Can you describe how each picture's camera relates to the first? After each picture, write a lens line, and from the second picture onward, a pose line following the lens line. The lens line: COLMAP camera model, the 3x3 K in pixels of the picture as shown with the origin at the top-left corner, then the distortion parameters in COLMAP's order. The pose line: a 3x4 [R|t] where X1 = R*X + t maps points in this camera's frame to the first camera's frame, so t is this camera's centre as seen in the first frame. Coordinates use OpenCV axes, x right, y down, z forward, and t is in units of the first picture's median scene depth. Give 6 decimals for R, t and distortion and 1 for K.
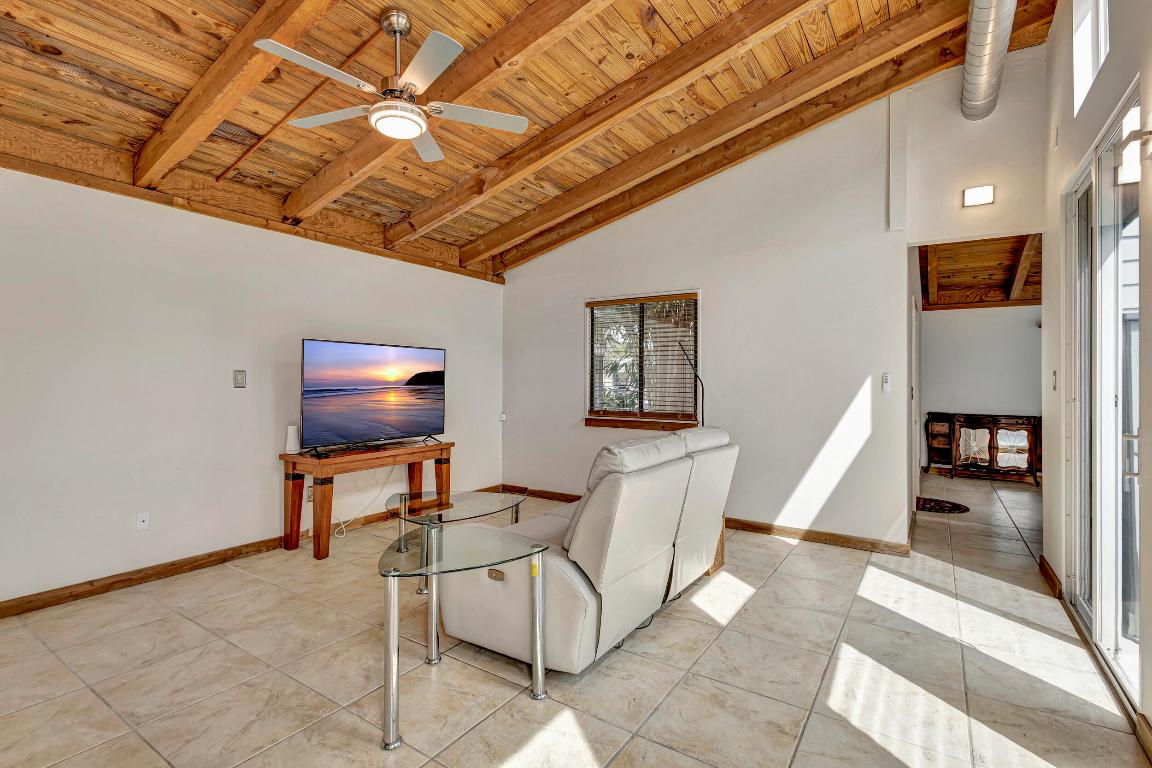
lens RADIAL K [[530.6, 0, 564.3], [0, 530.6, 382.5], [0, 0, 1]] dist [0.008881, -0.001120]
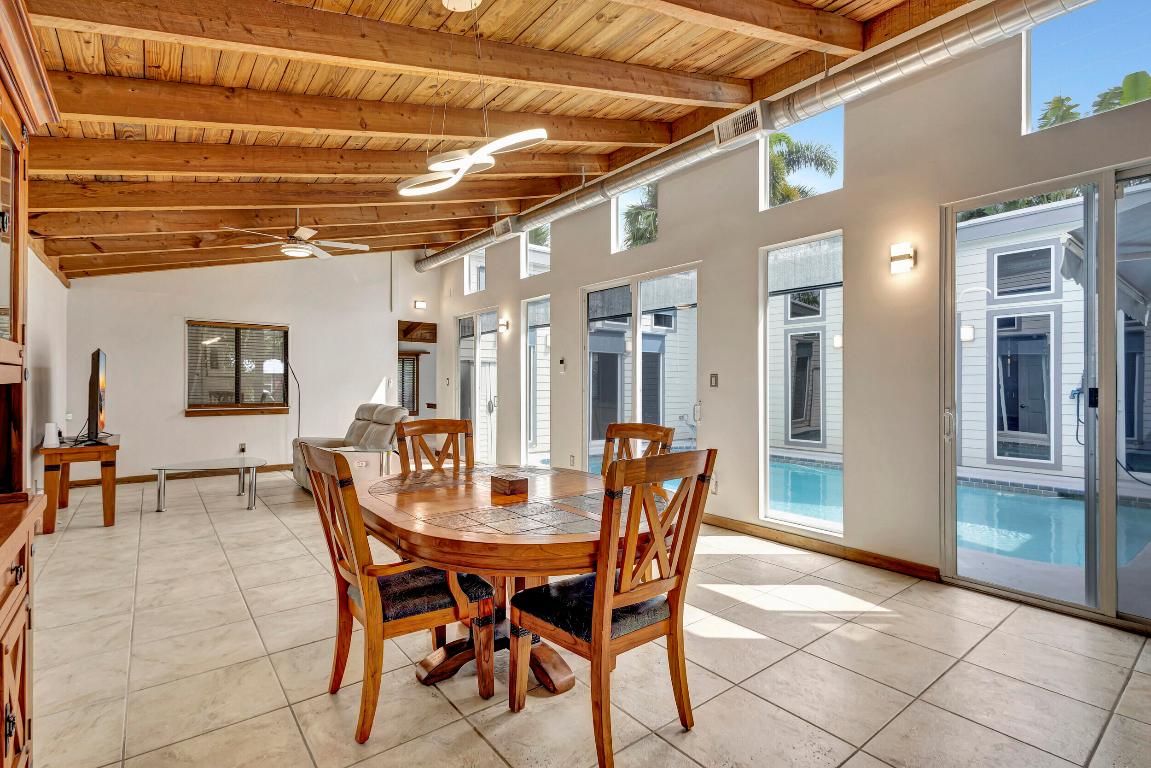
lens RADIAL K [[530.2, 0, 583.0], [0, 530.2, 382.6], [0, 0, 1]] dist [0.008881, -0.001120]
pose [[0.306686, -0.001773, 0.951809, -0.882499], [0.002169, 0.999997, 0.001164, 0.000037], [-0.951808, 0.001708, 0.306689, -0.296291]]
